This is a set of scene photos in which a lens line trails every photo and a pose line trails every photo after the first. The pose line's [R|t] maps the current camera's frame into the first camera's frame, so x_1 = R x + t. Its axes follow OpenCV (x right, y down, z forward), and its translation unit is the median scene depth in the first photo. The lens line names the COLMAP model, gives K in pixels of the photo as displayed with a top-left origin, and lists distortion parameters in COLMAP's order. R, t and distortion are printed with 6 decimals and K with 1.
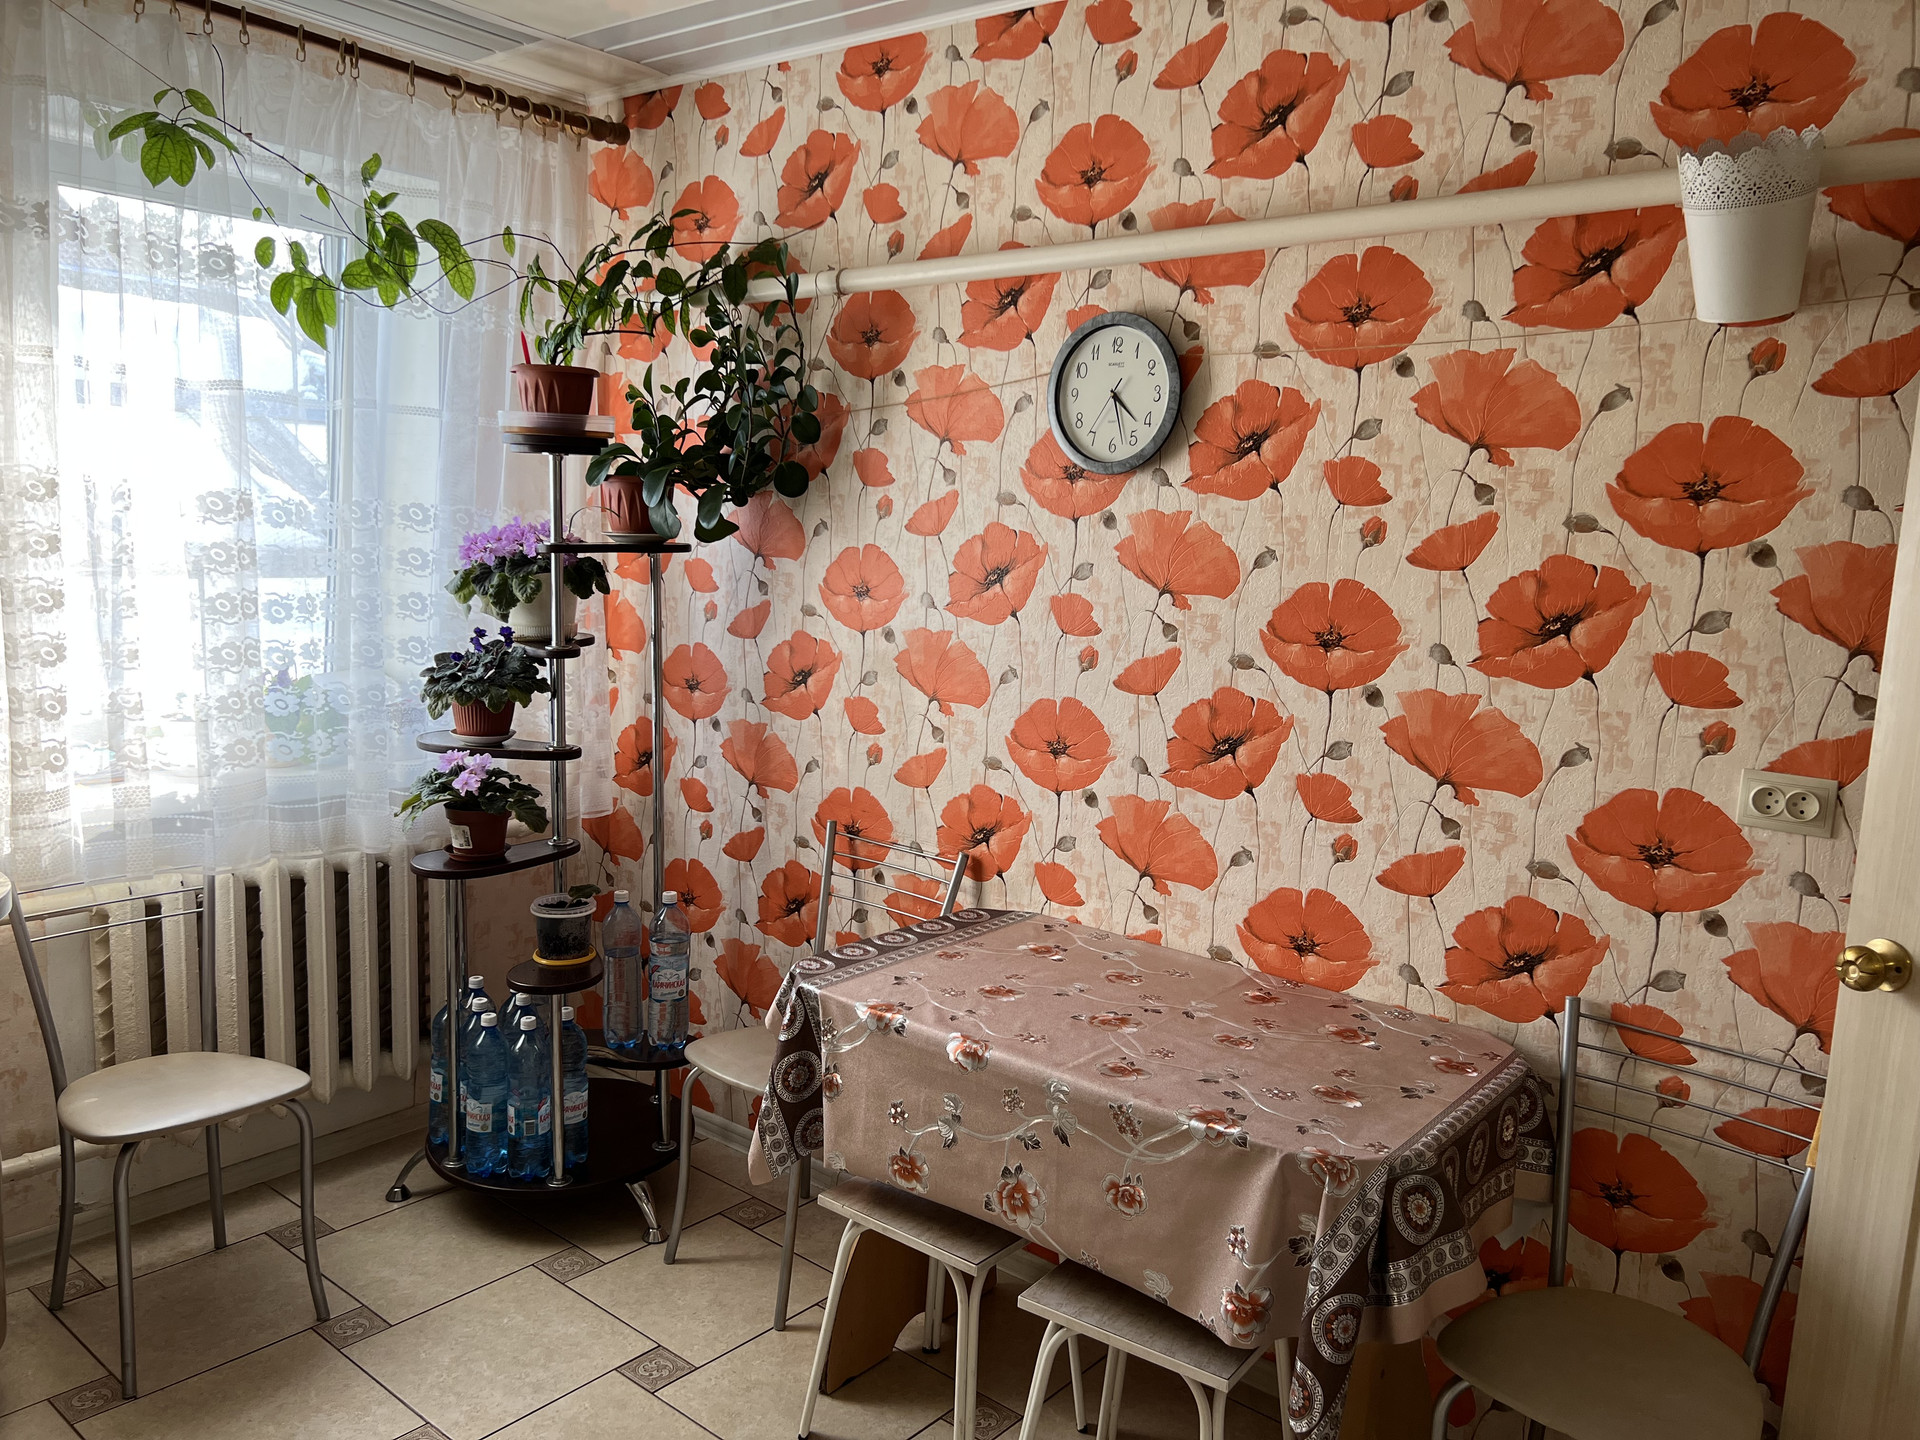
lens RADIAL K [[1457.5, 0, 946.5], [0, 1457.5, 713.8], [0, 0, 1]] dist [0.064384, -0.075385]
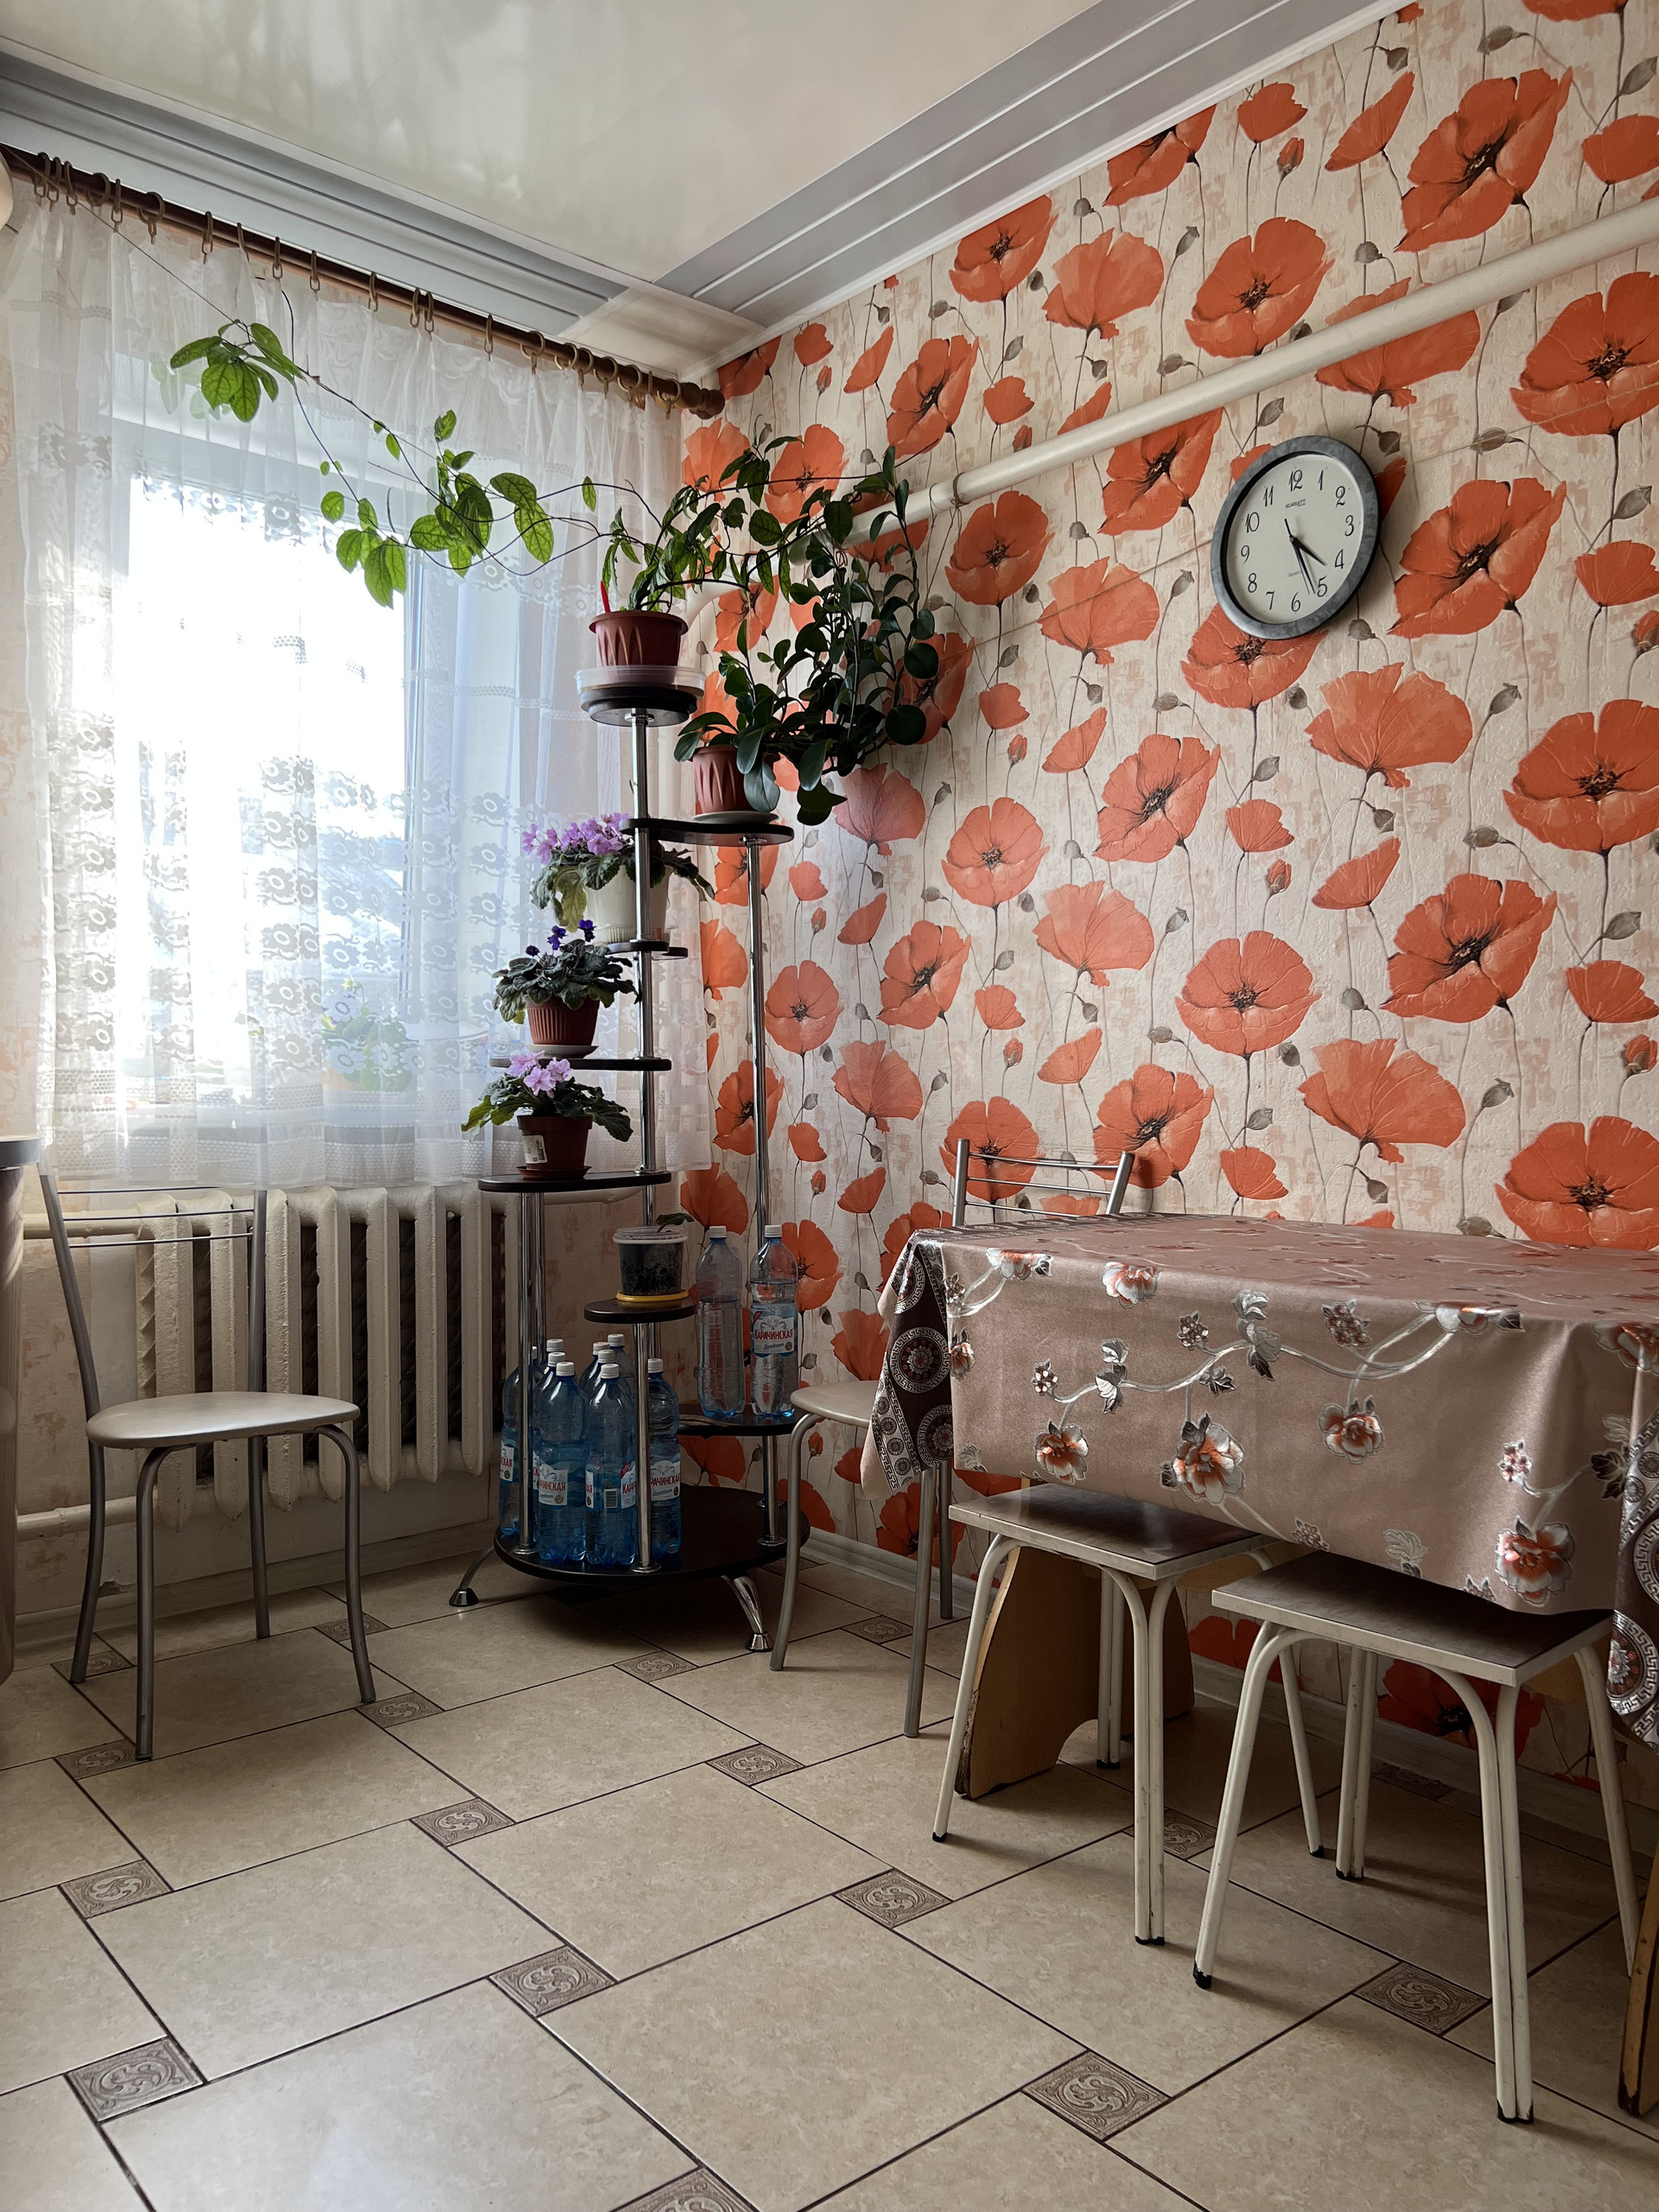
lens RADIAL K [[1679.2, 0, 813.5], [0, 1679.2, 1112.7], [0, 0, 1]] dist [0.064384, -0.075385]
pose [[0.982471, -0.036790, -0.182751, 0.012195], [0.013811, 0.992003, -0.125452, 0.197991], [0.185905, 0.120729, 0.975122, 0.070222]]
